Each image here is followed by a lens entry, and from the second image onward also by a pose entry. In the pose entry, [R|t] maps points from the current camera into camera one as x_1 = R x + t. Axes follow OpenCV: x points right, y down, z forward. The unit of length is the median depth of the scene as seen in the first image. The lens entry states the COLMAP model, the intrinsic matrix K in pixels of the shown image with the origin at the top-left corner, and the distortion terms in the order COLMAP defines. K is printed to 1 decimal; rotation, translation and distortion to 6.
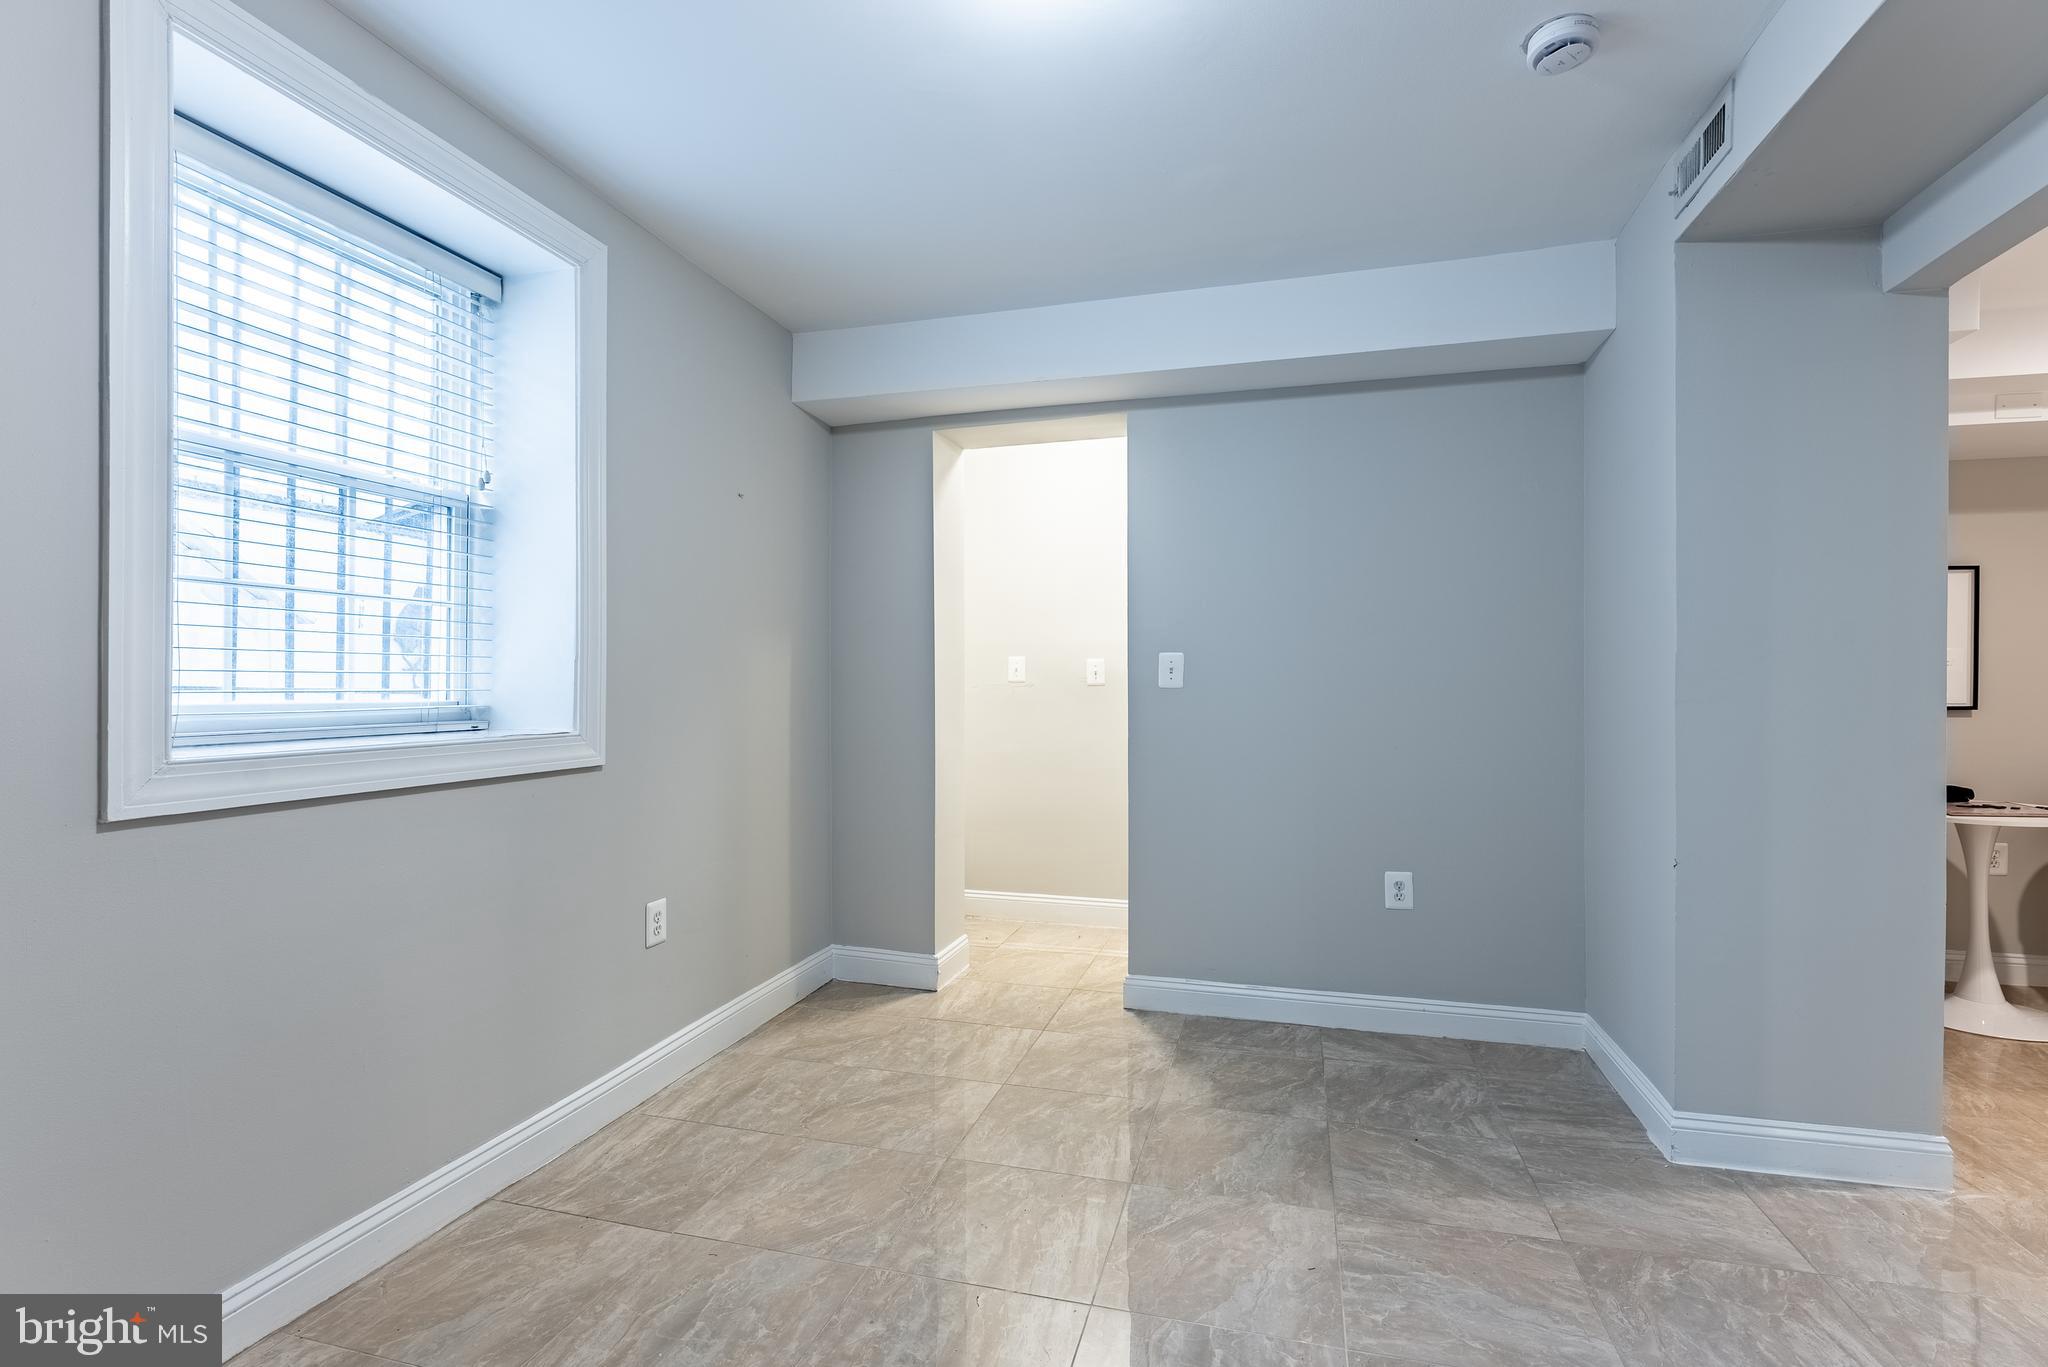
lens RADIAL K [[931.7, 0, 1026.8], [0, 931.7, 680.7], [0, 0, 1]] dist [0.000987, 0.001133]
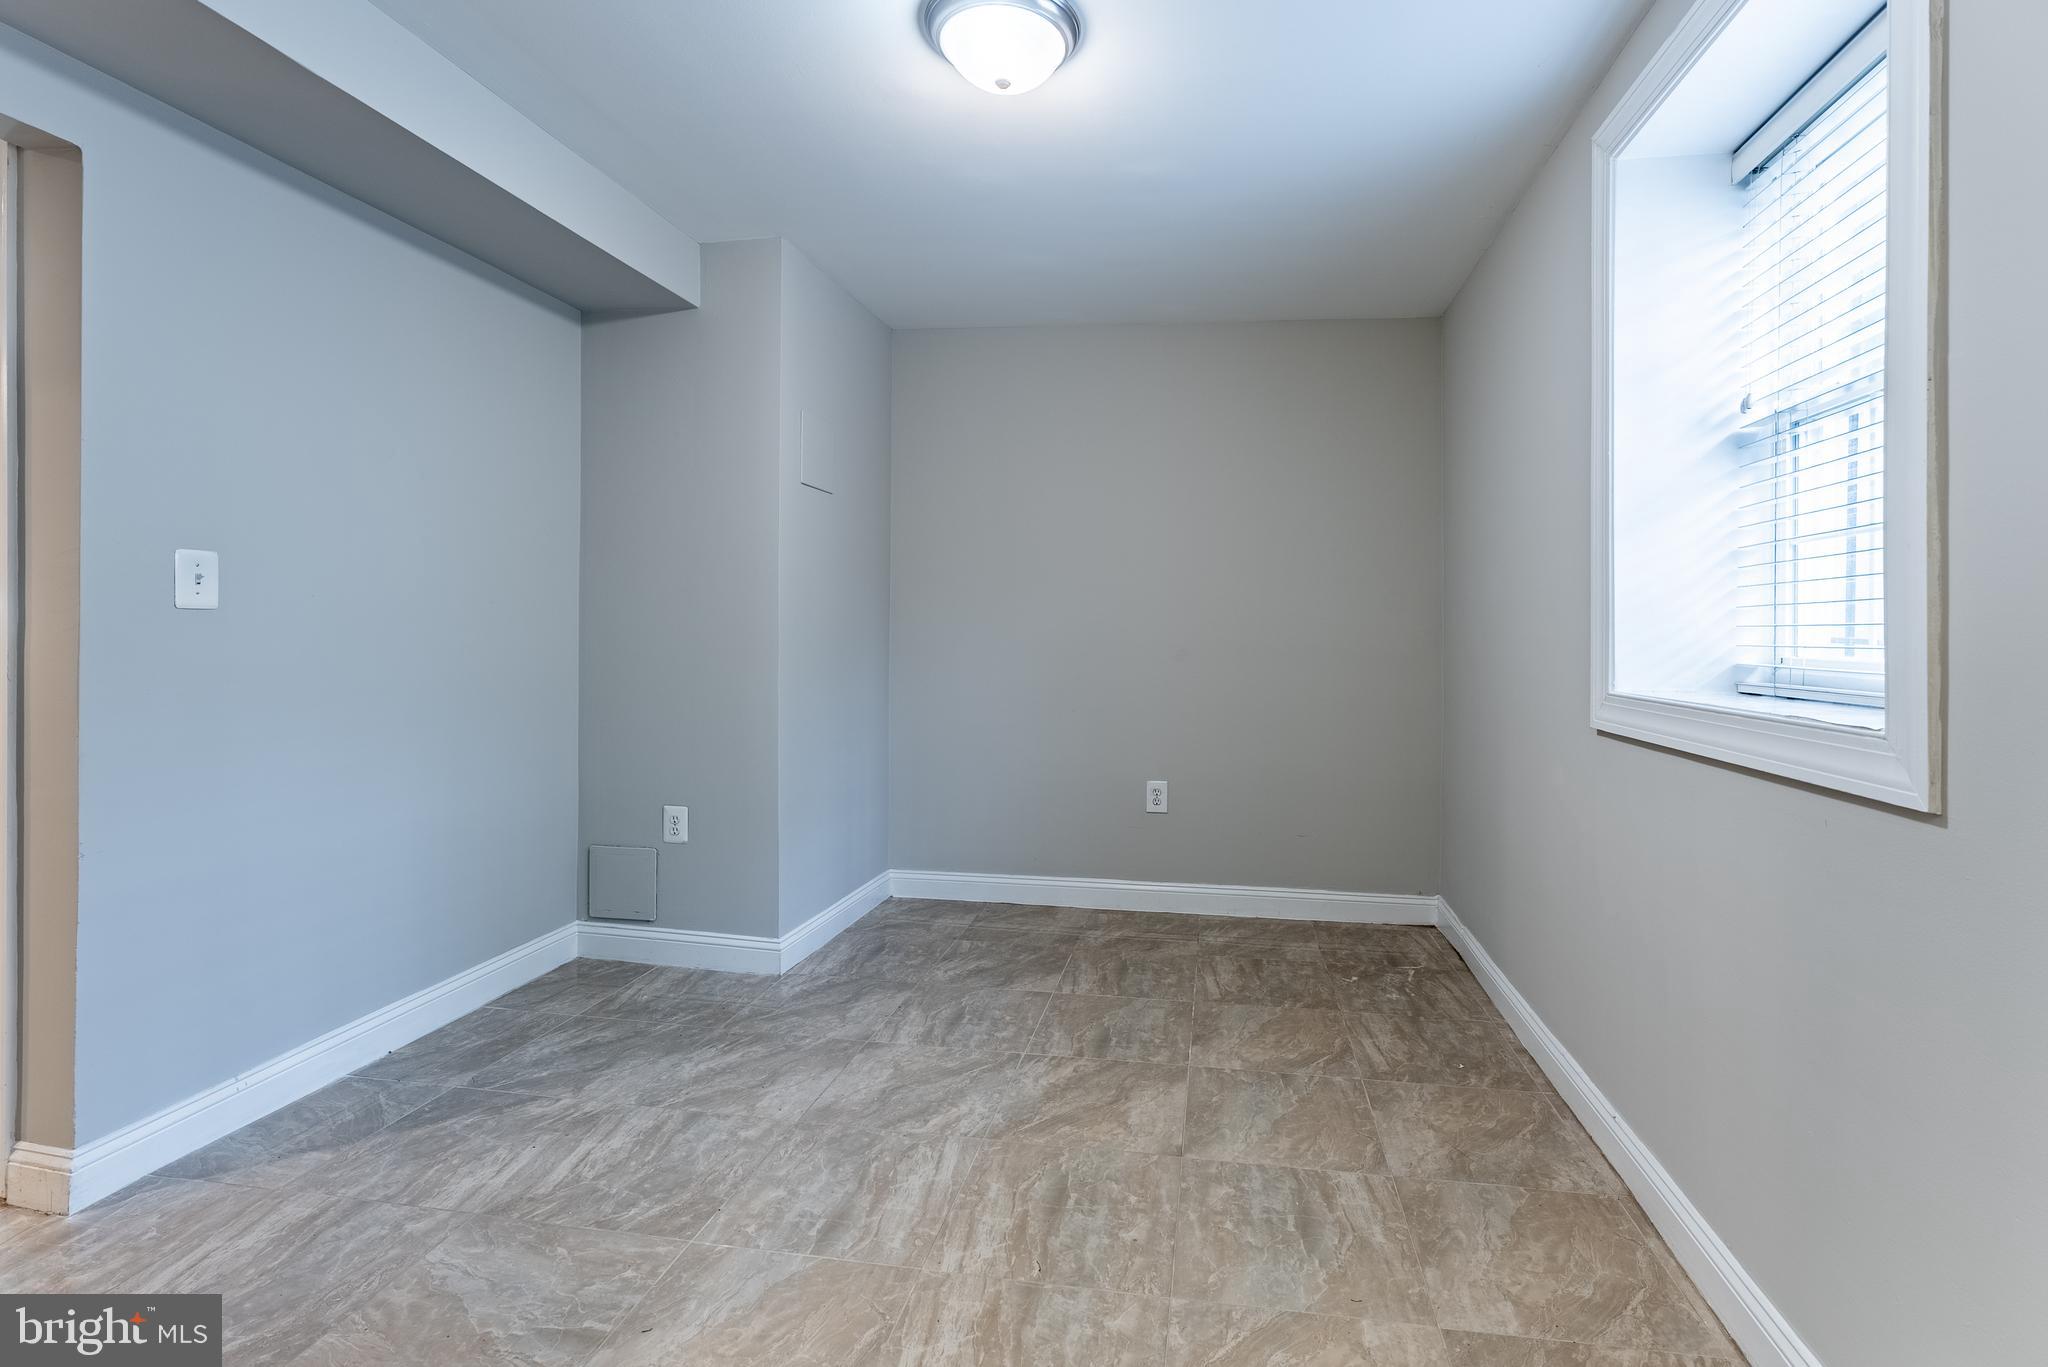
lens RADIAL K [[931.7, 0, 1019.9], [0, 931.7, 670.3], [0, 0, 1]] dist [0.000987, 0.001133]
pose [[-0.998160, -0.008724, -0.060005, 0.029673], [-0.010652, 0.999435, 0.031880, 0.013274], [0.059693, 0.032460, -0.997689, 1.842368]]
